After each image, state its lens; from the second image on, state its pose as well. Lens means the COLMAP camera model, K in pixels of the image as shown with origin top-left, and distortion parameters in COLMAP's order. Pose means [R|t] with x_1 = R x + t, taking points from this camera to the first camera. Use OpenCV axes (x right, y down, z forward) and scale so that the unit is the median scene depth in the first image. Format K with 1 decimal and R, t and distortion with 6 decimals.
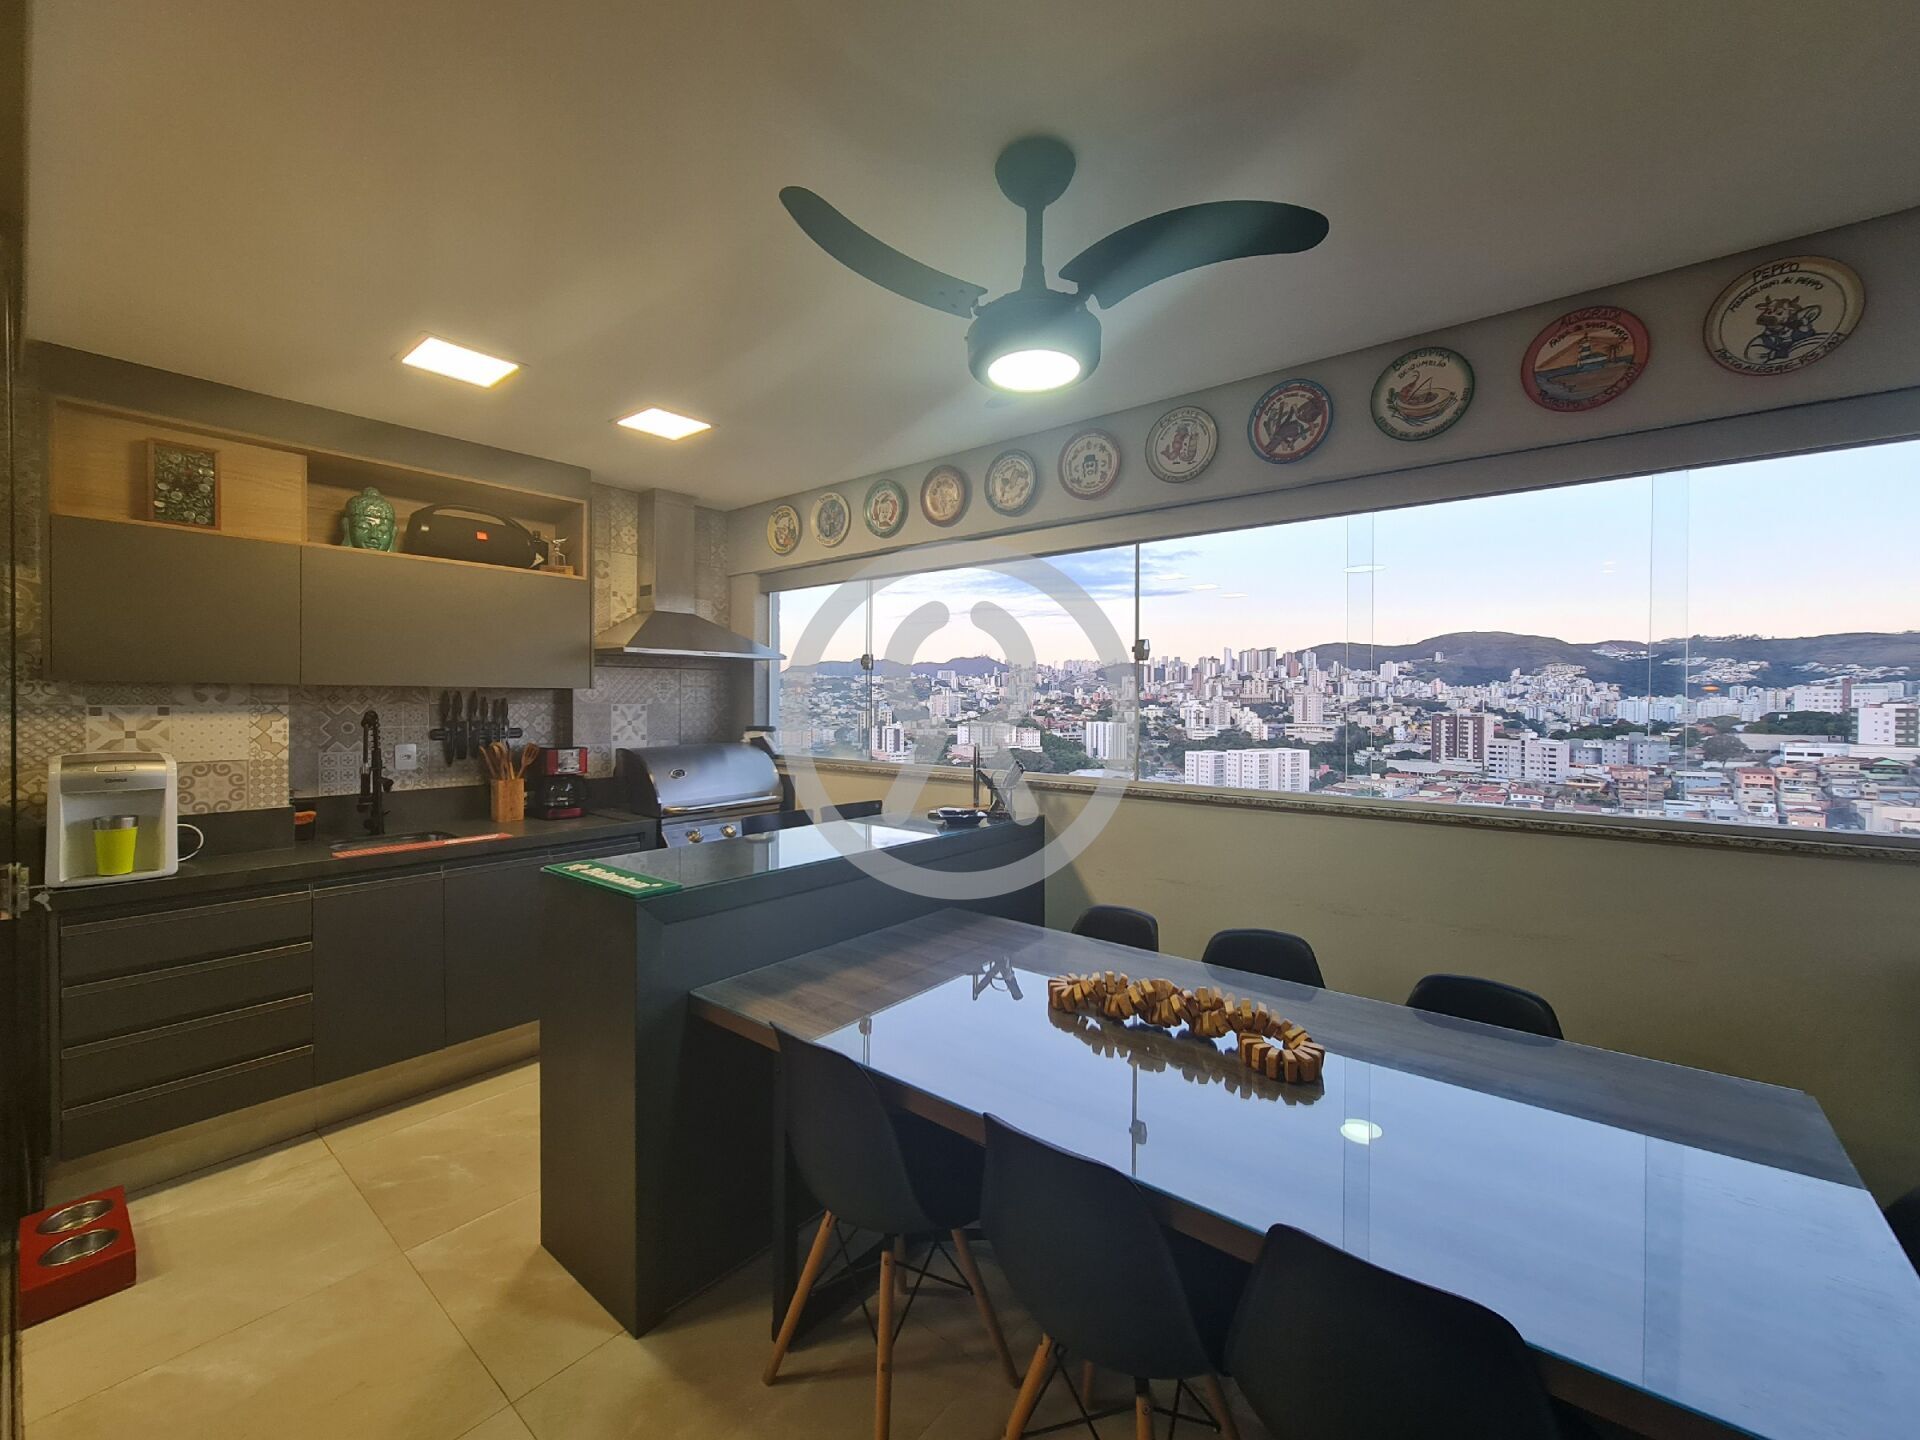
lens RADIAL K [[780.6, 0, 955.9], [0, 780.6, 708.0], [0, 0, 1]] dist [-0.002779, 0.000561]
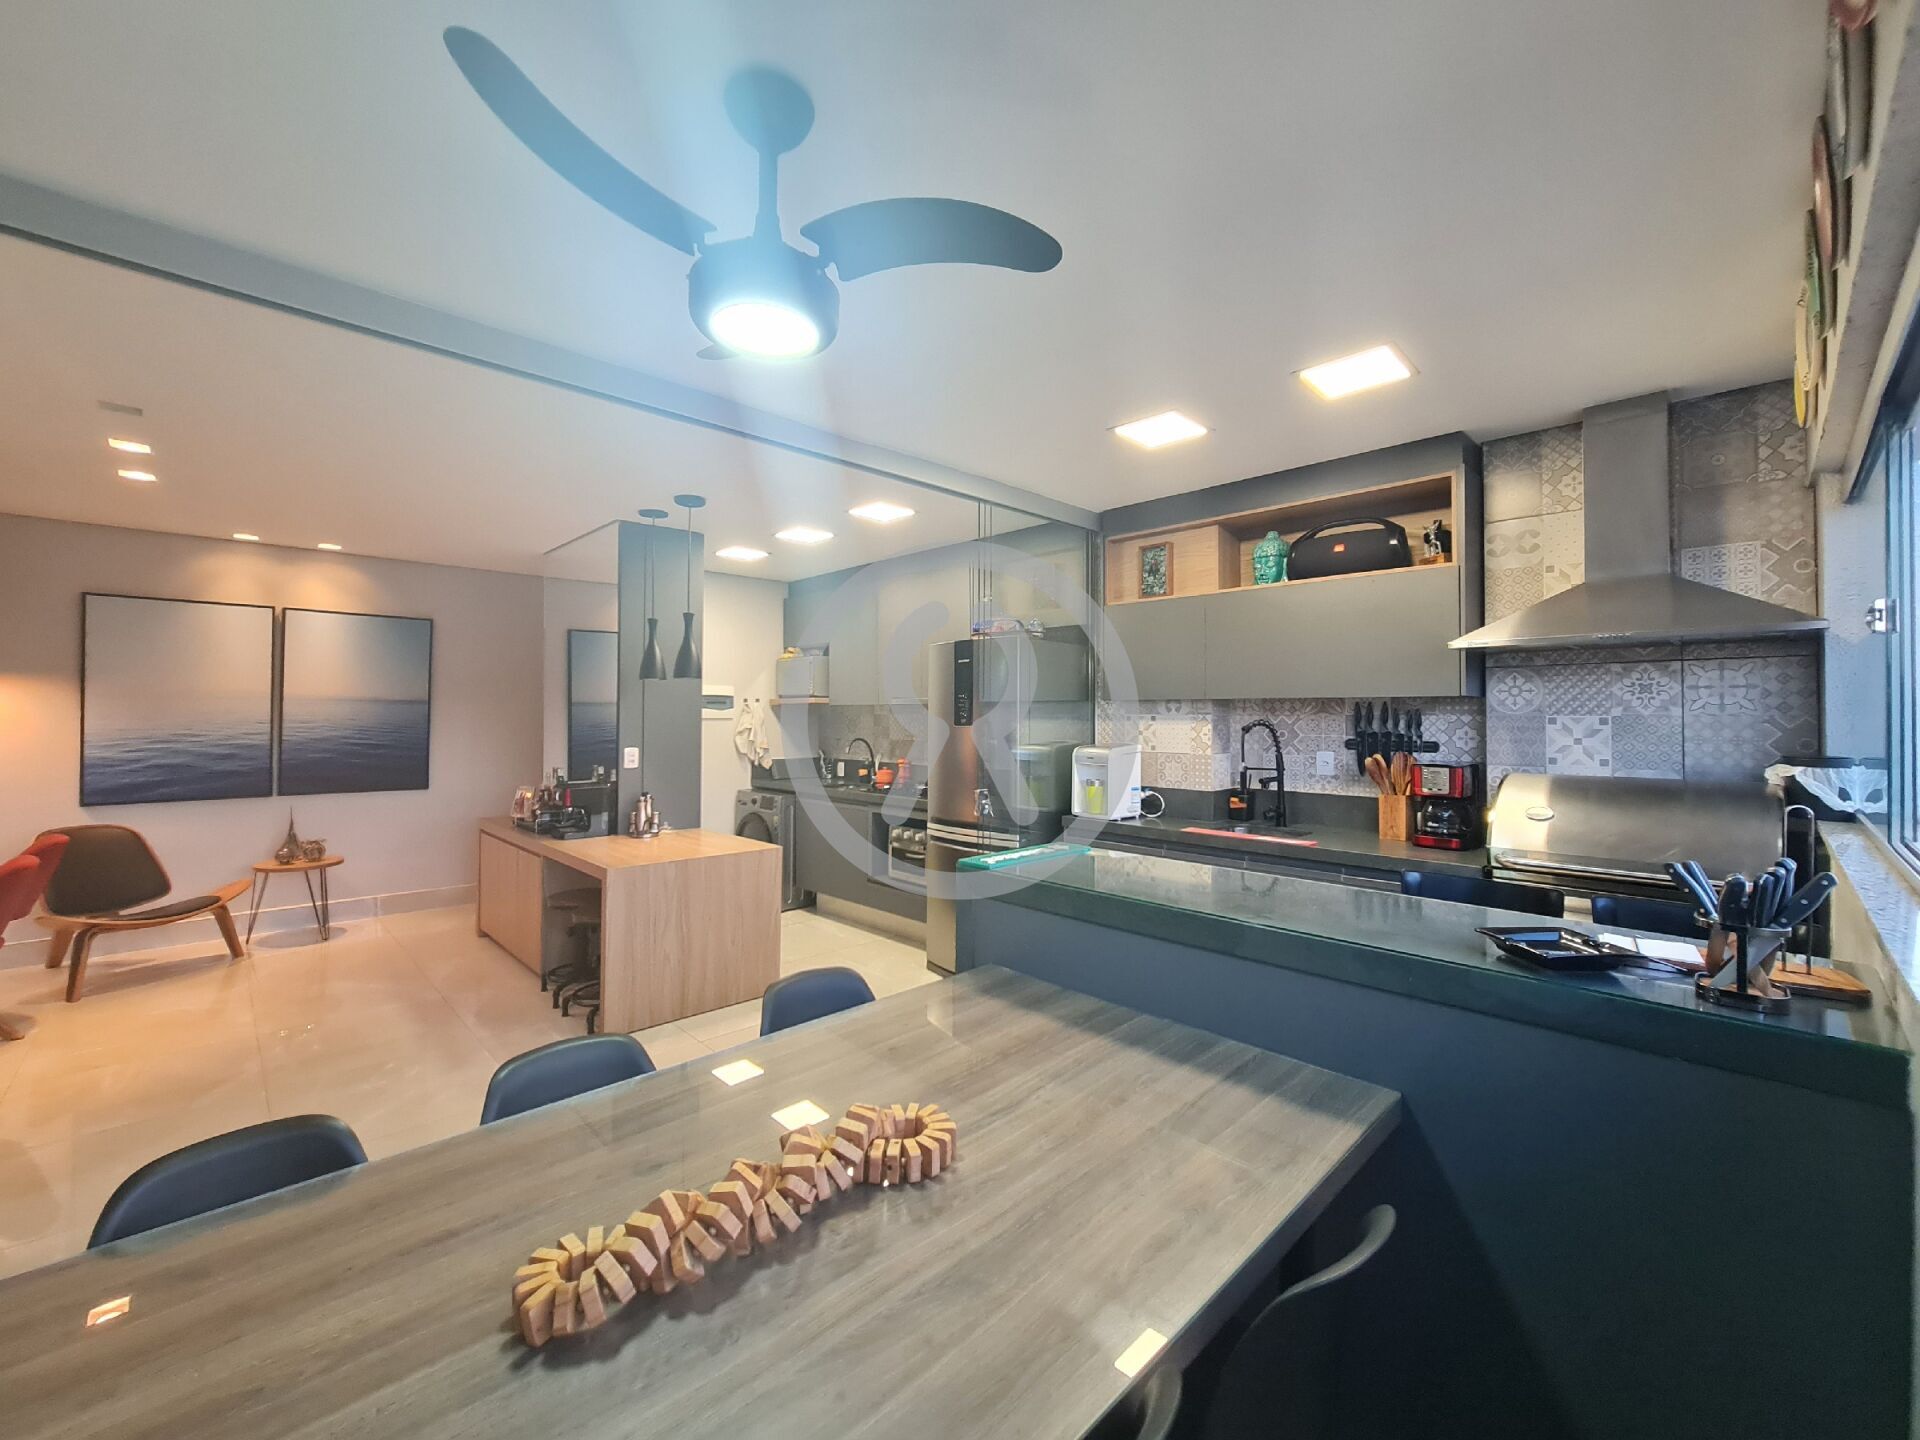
lens RADIAL K [[782.0, 0, 957.8], [0, 782.0, 708.3], [0, 0, 1]] dist [-0.001354, -0.000449]
pose [[-0.113948, -0.013367, -0.993397, 0.479340], [-0.013614, 0.999837, -0.011892, 0.006083], [0.993393, 0.012169, -0.114111, 0.662657]]
